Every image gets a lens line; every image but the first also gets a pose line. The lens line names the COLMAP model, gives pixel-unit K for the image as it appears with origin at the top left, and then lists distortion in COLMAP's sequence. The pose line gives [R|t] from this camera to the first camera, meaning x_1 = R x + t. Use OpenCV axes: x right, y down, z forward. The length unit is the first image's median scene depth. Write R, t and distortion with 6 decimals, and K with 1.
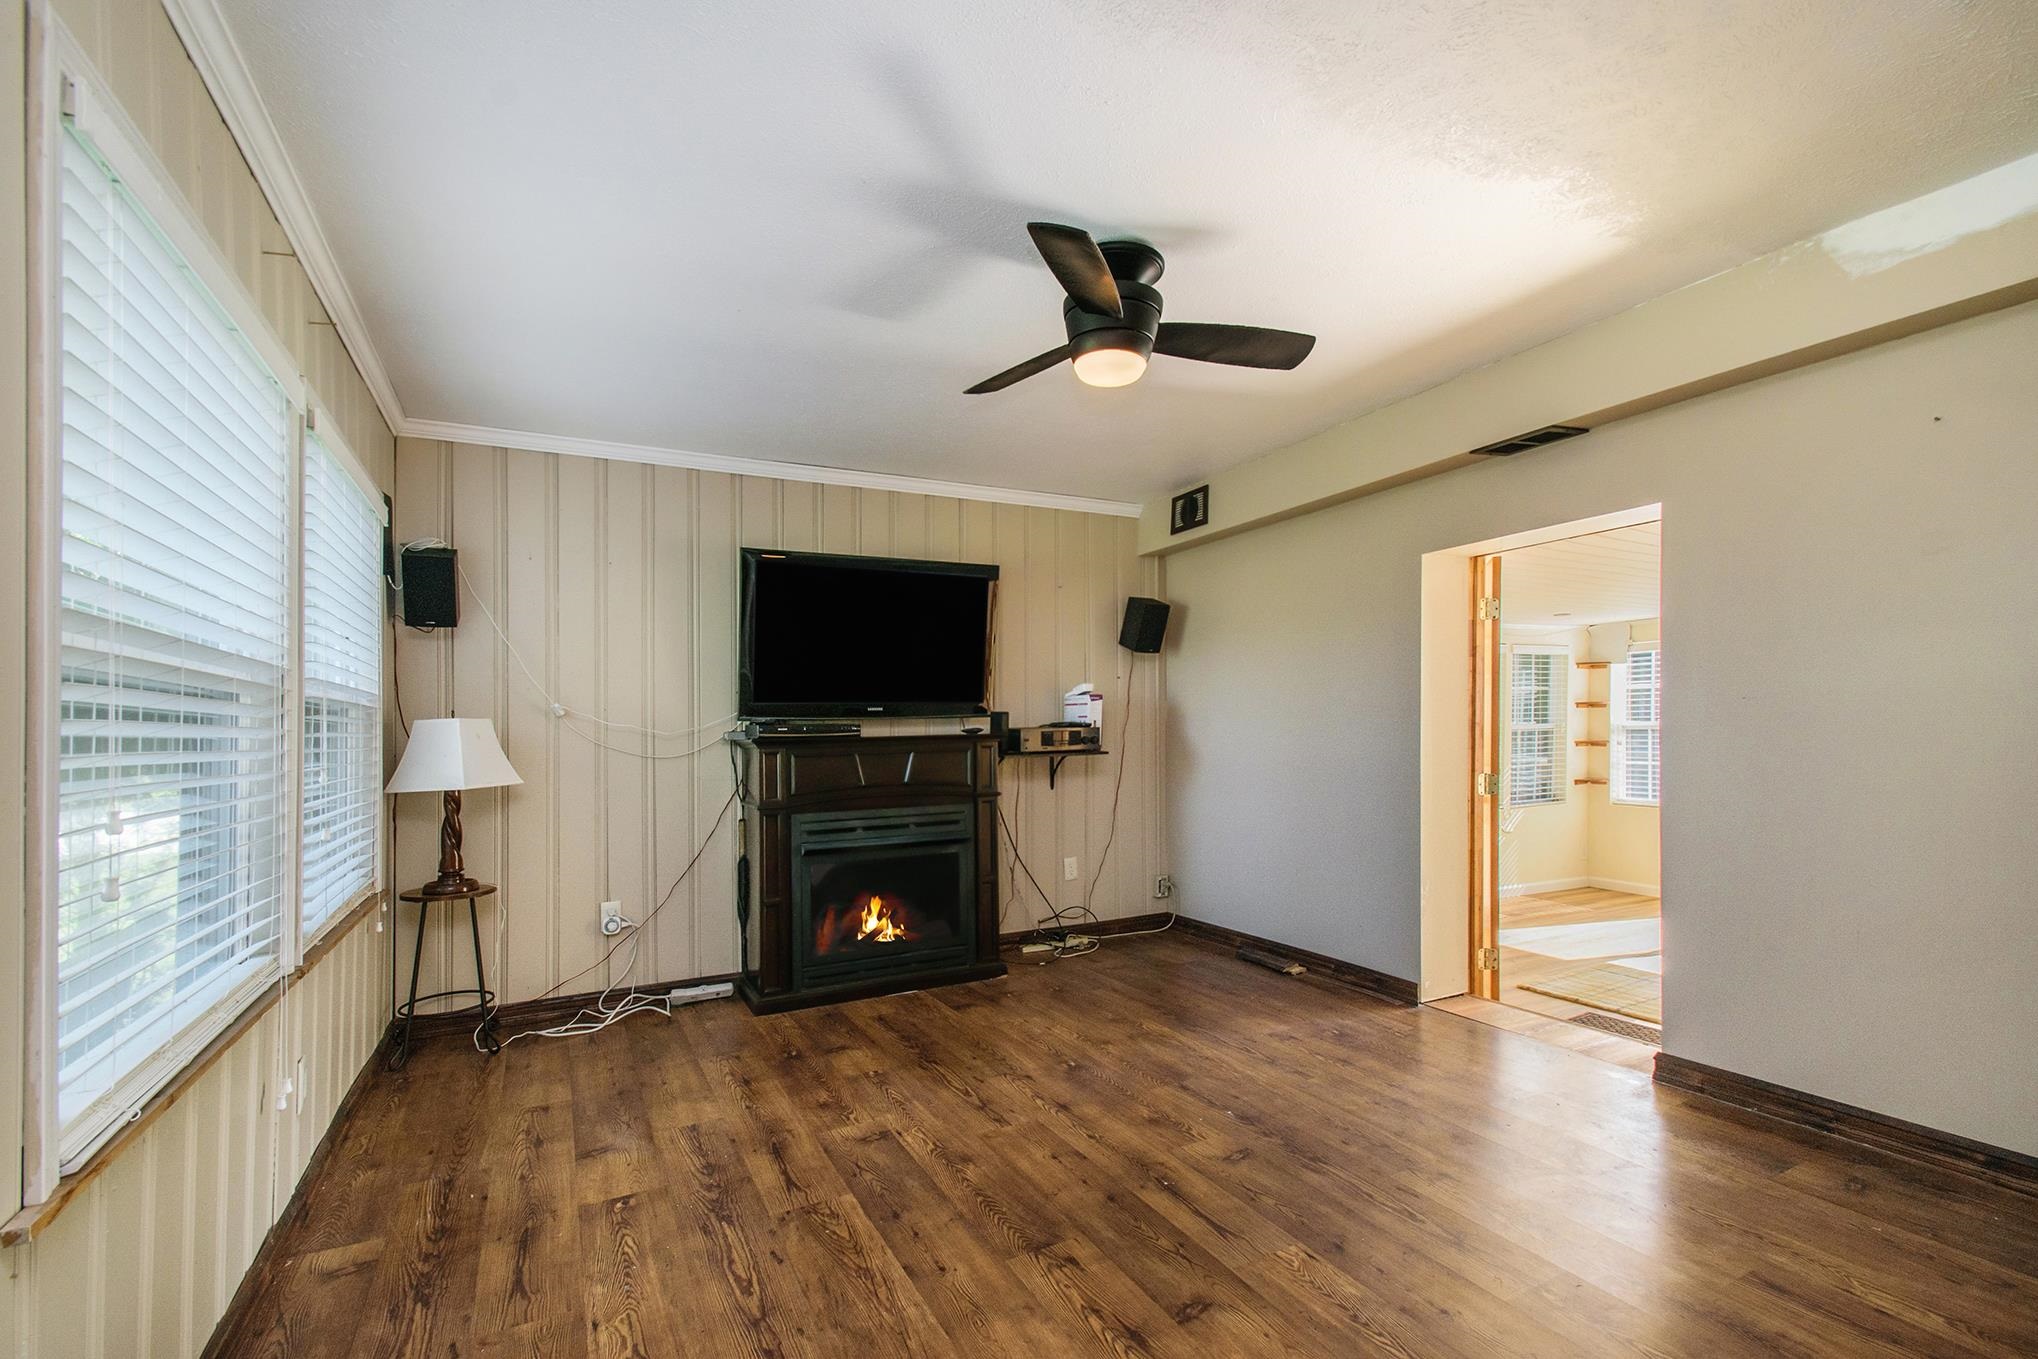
lens RADIAL K [[907.3, 0, 1046.3], [0, 907.3, 727.8], [0, 0, 1]] dist [0.008323, -0.003175]
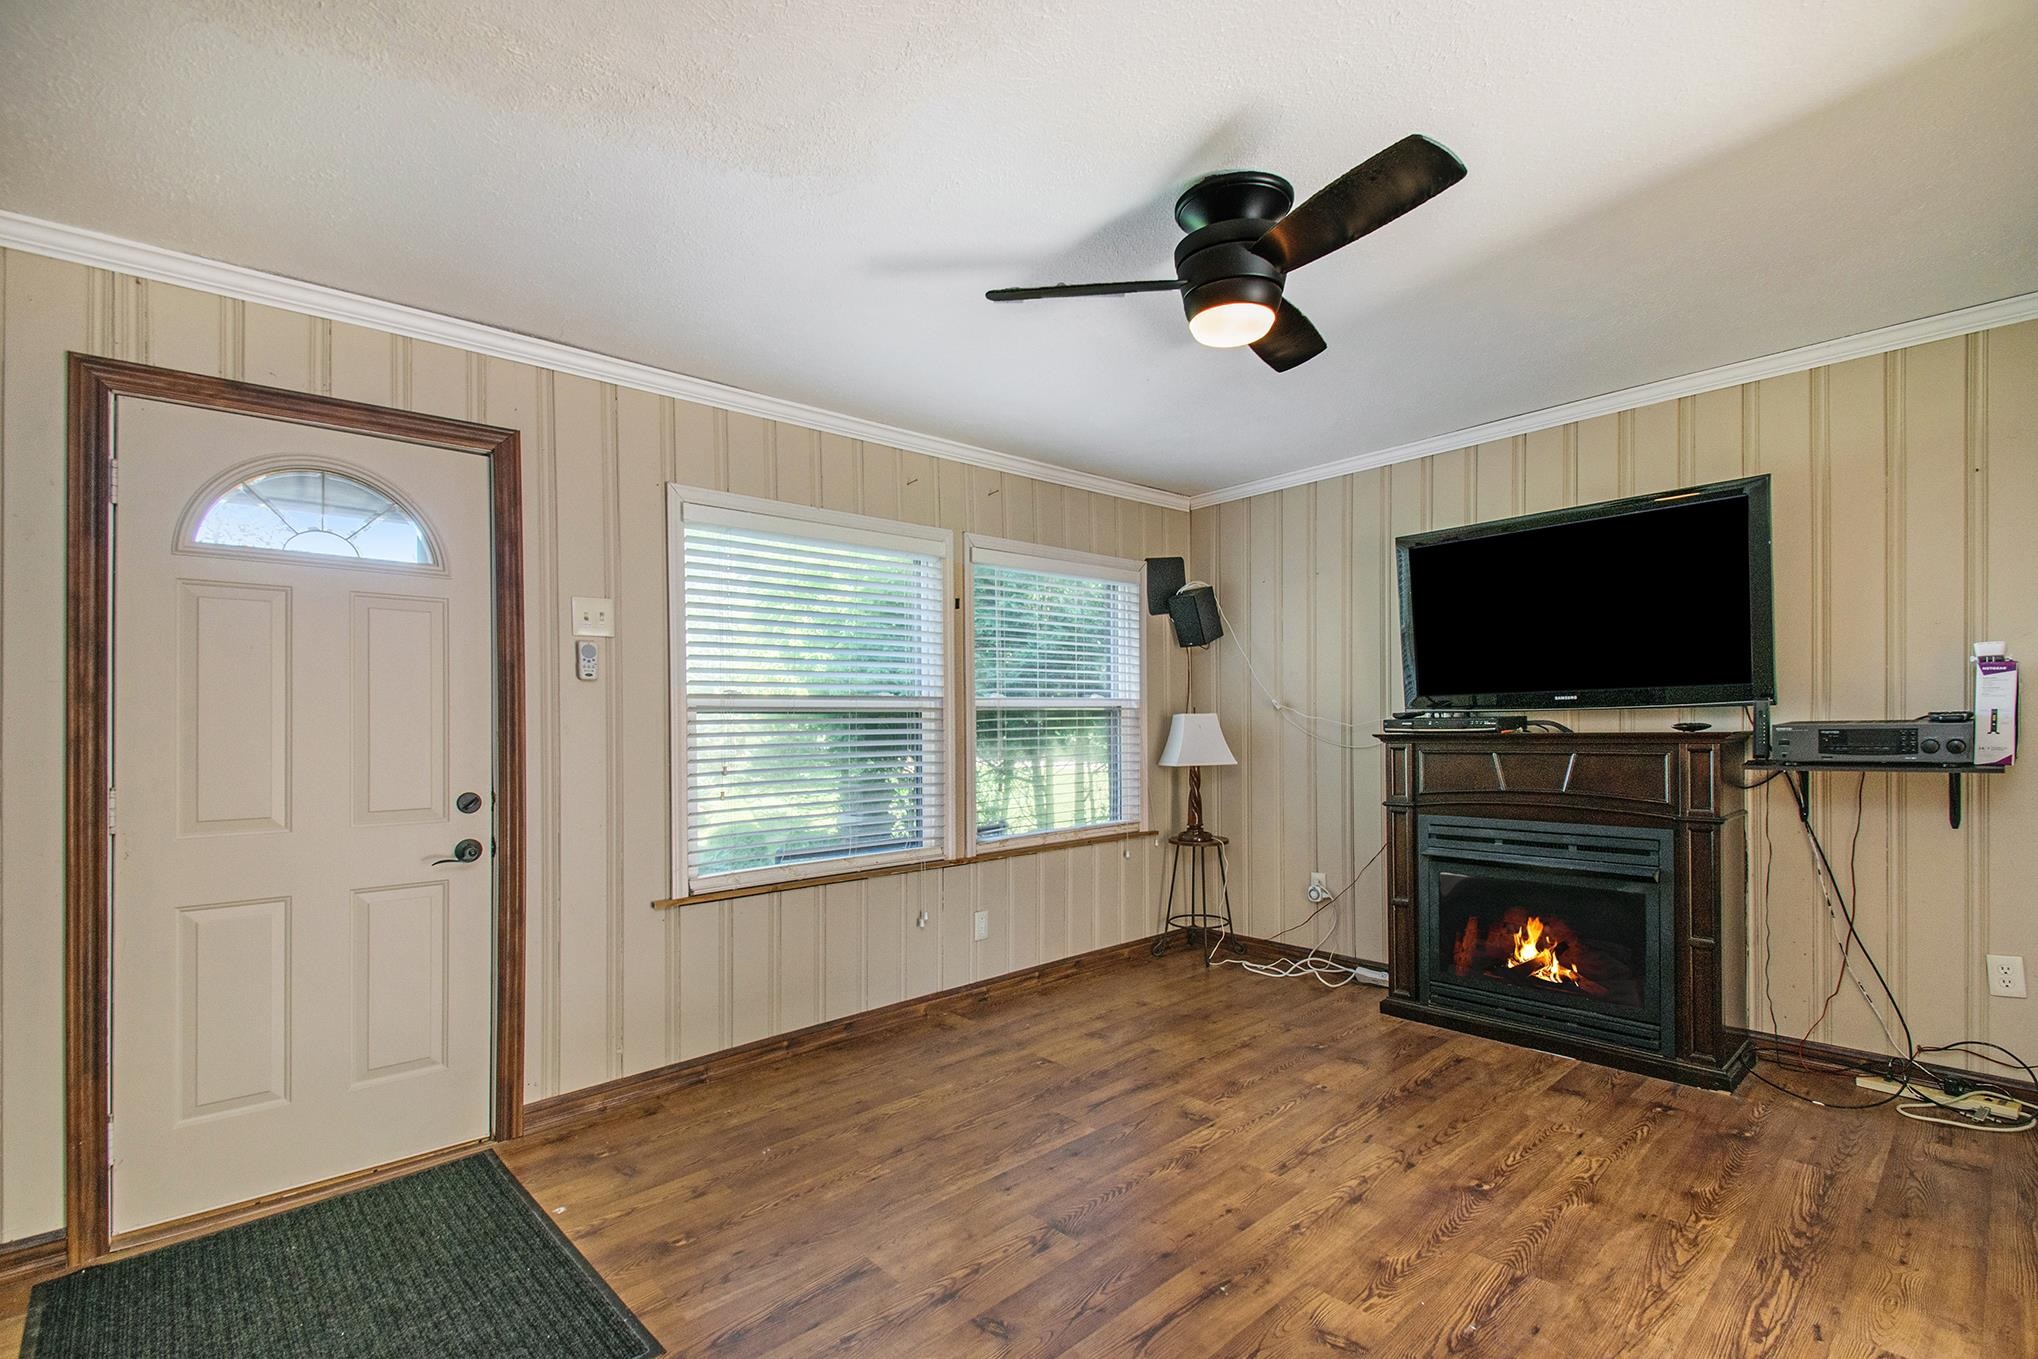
lens RADIAL K [[907.3, 0, 1013.1], [0, 907.3, 707.2], [0, 0, 1]] dist [0.008323, -0.003175]
pose [[0.238786, -0.000569, -0.971072, 0.536428], [0.017280, 0.999844, 0.003664, -0.026395], [0.970919, -0.017655, 0.238758, 0.366590]]
